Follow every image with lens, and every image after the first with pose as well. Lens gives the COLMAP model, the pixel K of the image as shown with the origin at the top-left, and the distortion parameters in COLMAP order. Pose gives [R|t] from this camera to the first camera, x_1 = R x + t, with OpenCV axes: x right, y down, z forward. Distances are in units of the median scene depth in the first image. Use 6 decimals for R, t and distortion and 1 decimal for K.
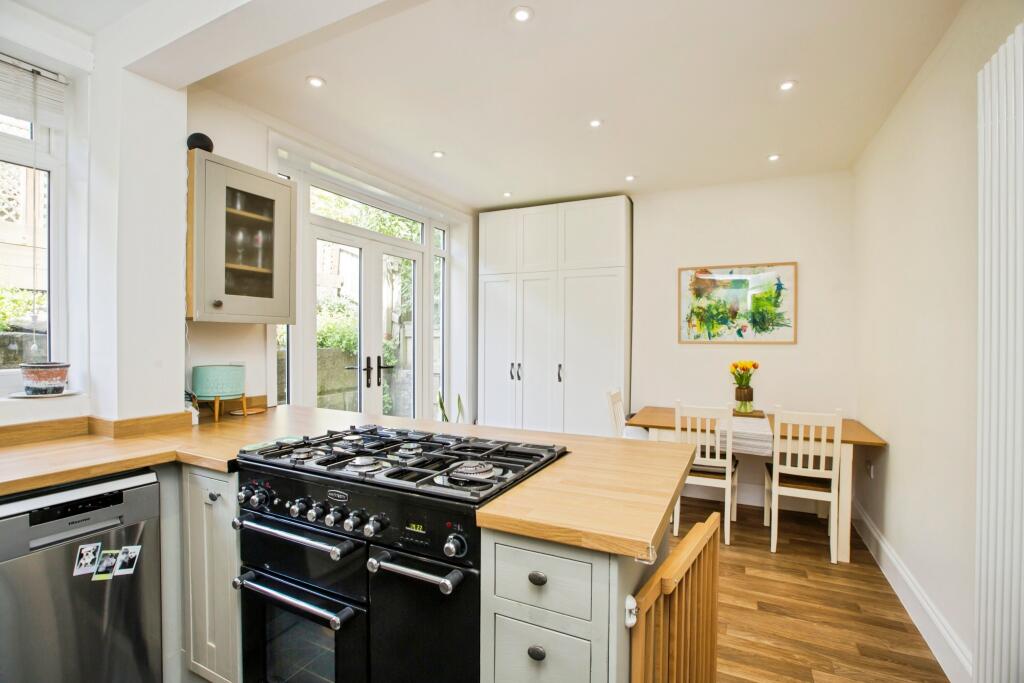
lens RADIAL K [[474.7, 0, 510.6], [0, 474.7, 347.6], [0, 0, 1]] dist [-0.004779, 0.001421]
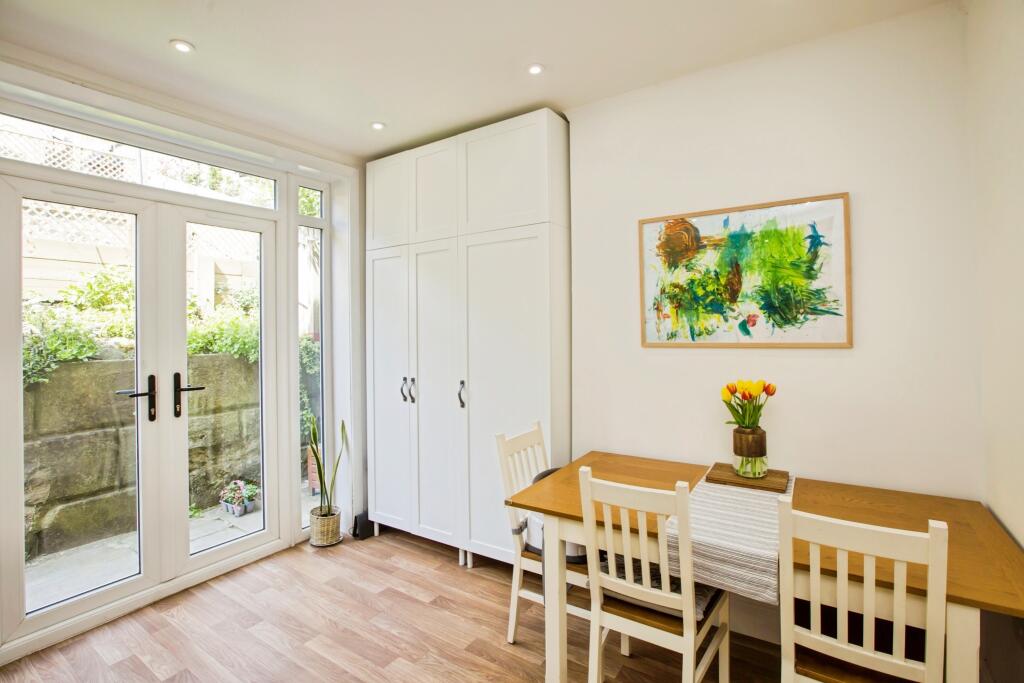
lens RADIAL K [[474.7, 0, 511.1], [0, 474.7, 330.8], [0, 0, 1]] dist [-0.004779, 0.001421]
pose [[0.987445, -0.019369, -0.156769, 0.301416], [0.017326, 0.999746, -0.014390, -0.024295], [0.157008, 0.011493, 0.987531, 0.408456]]
